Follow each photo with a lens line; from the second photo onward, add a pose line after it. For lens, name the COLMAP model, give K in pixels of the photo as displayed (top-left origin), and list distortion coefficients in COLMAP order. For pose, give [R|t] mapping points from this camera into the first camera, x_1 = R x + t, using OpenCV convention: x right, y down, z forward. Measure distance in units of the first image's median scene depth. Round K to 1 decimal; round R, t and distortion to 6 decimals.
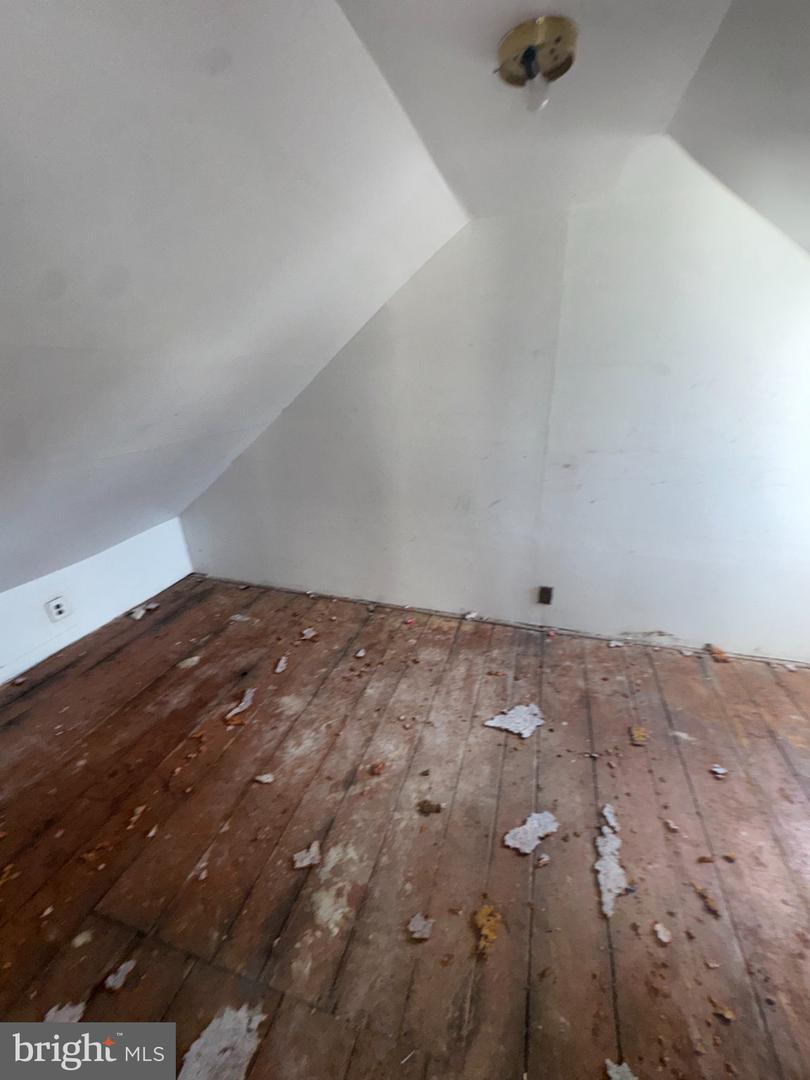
lens RADIAL K [[439.7, 0, 402.0], [0, 439.7, 541.6], [0, 0, 1]] dist [0.004571, -0.000211]
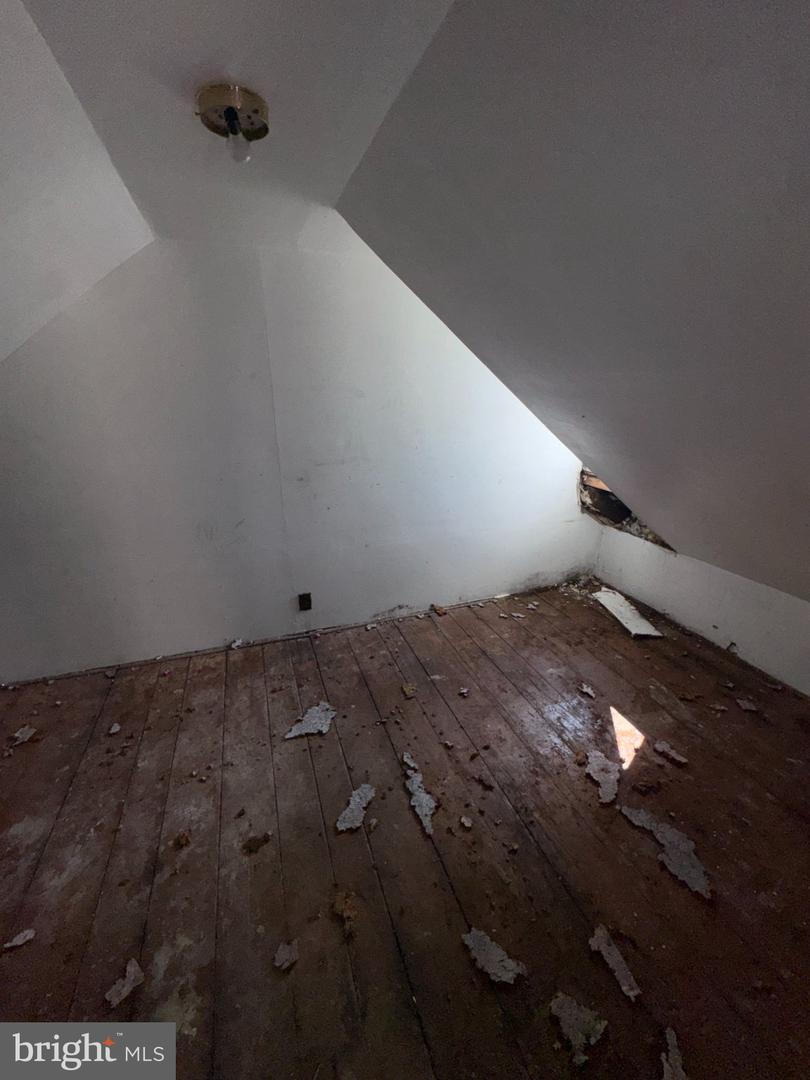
lens RADIAL K [[439.7, 0, 404.2], [0, 439.7, 541.6], [0, 0, 1]] dist [0.004571, -0.000211]
pose [[0.794264, -0.182496, 0.579517, -0.107087], [0.212679, 0.976988, 0.016174, 0.020353], [-0.569133, 0.110405, 0.814800, -0.024029]]
